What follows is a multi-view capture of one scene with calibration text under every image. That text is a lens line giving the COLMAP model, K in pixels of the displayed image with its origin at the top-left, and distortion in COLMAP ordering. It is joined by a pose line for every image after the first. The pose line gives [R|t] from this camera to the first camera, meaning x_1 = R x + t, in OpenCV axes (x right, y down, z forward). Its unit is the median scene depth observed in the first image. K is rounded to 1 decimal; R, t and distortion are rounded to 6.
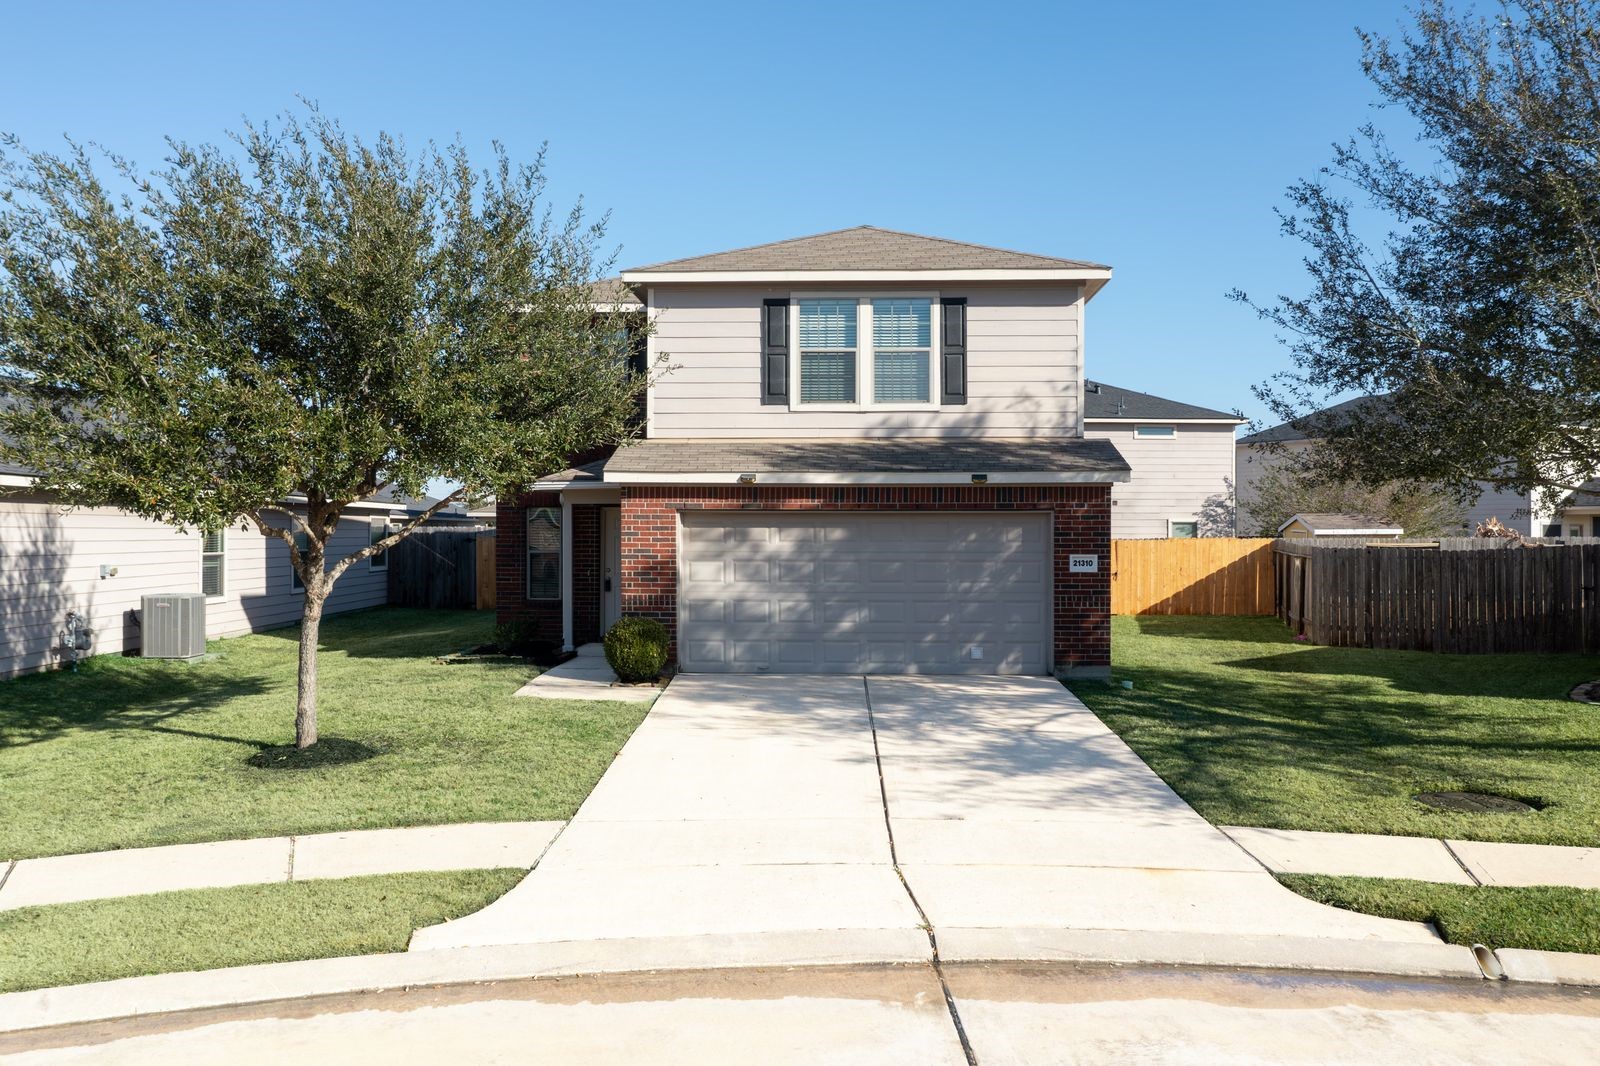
lens RADIAL K [[1256.0, 0, 812.1], [0, 1256.0, 529.4], [0, 0, 1]] dist [-0.016234, 0.001830]
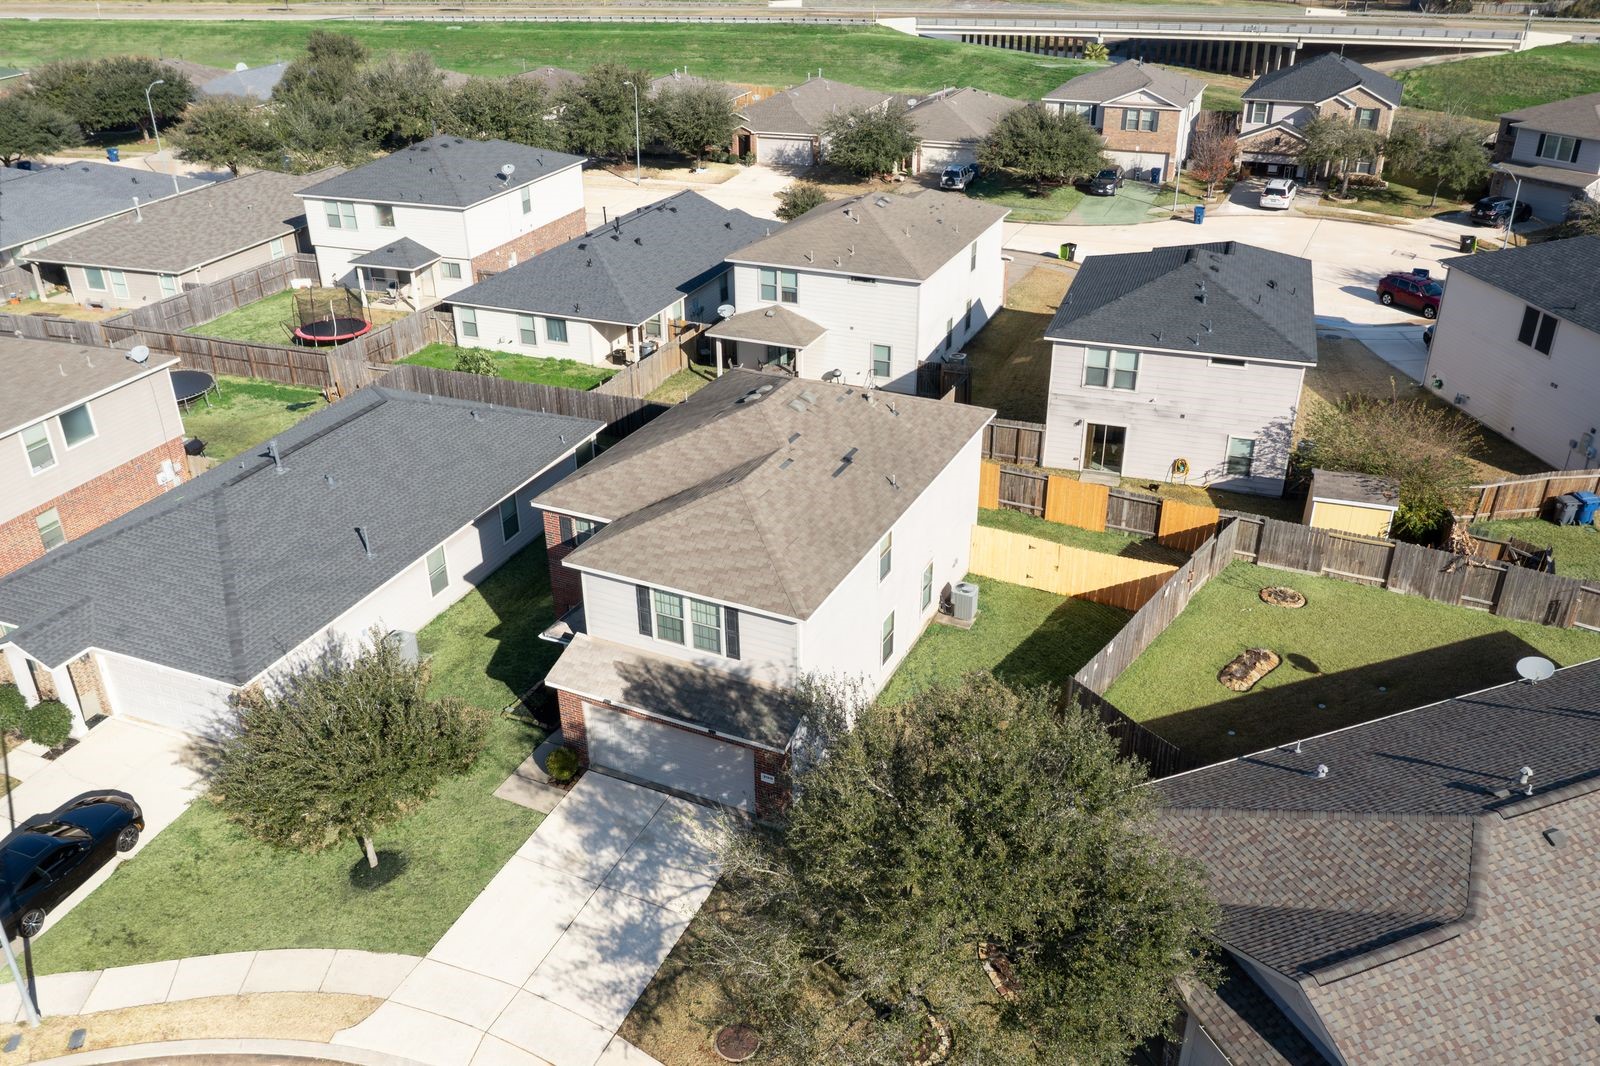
lens RADIAL K [[1256.0, 0, 790.5], [0, 1256.0, 531.0], [0, 0, 1]] dist [-0.016234, 0.001830]
pose [[0.919654, 0.171679, -0.353218, 0.775866], [0.007164, 0.891909, 0.452159, -1.053492], [0.392664, -0.418360, 0.819017, -0.334419]]
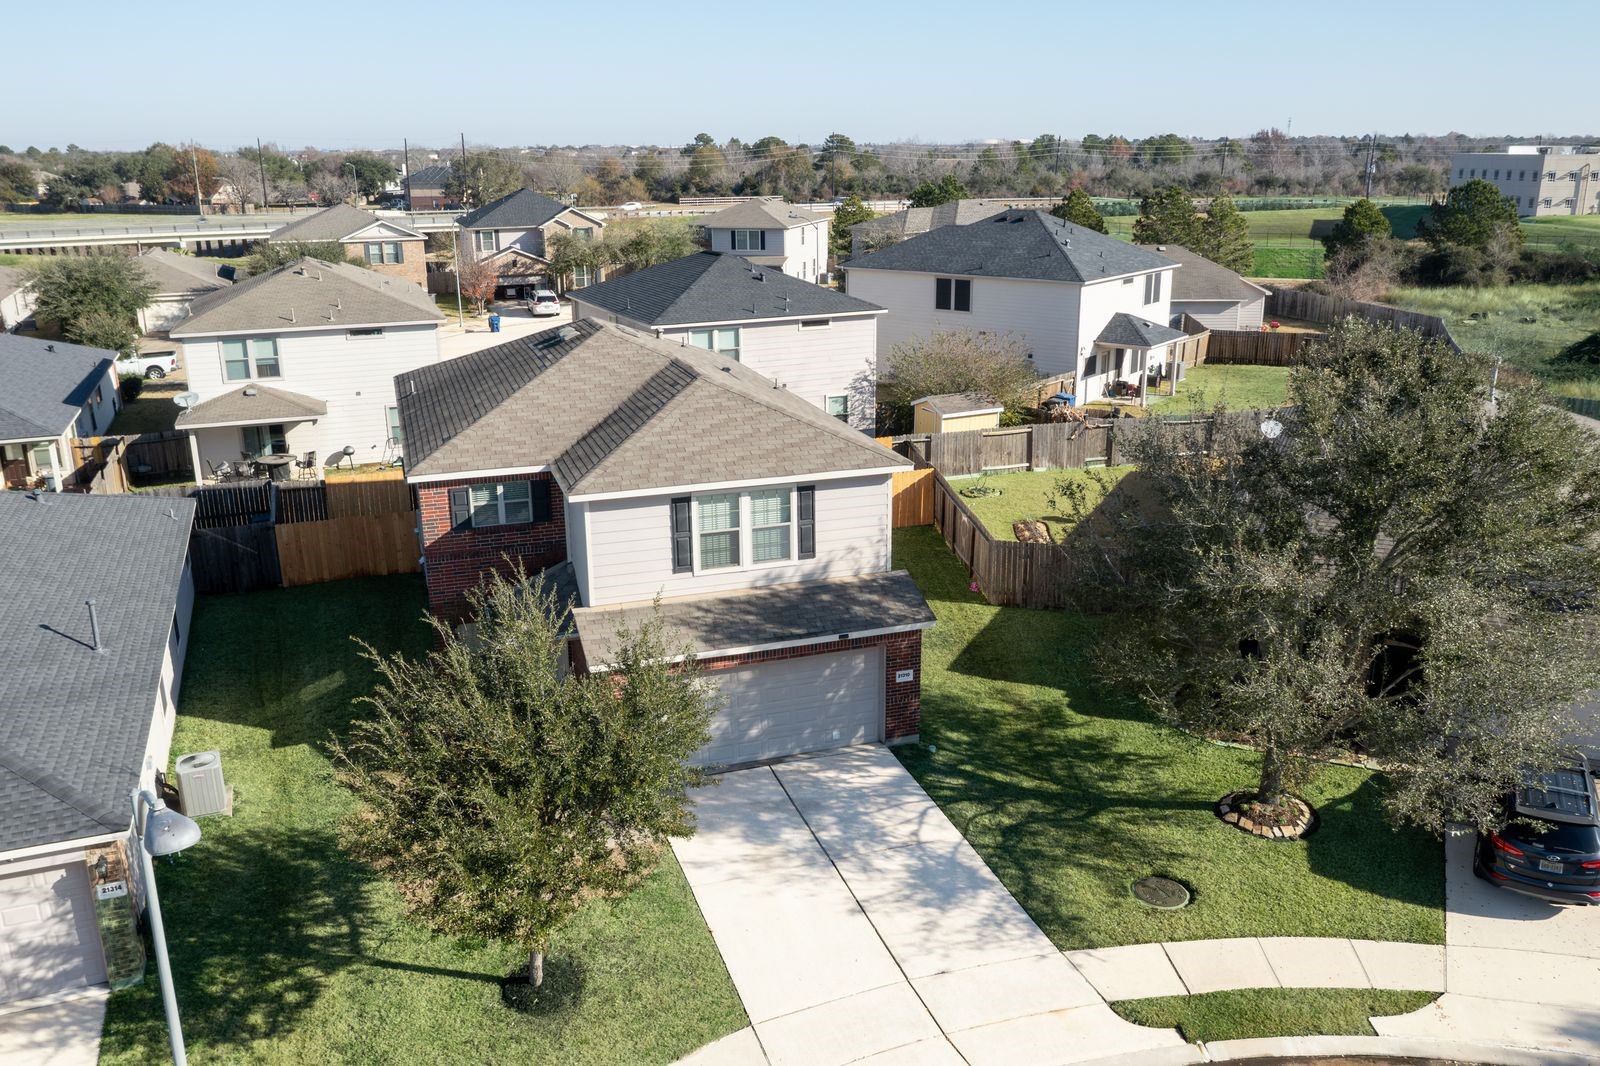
lens RADIAL K [[1256.0, 0, 806.0], [0, 1256.0, 530.3], [0, 0, 1]] dist [-0.016234, 0.001830]
pose [[0.935031, -0.112713, 0.336173, -0.362807], [0.011188, 0.957034, 0.289759, -0.543292], [-0.354388, -0.267173, 0.896118, -0.267216]]
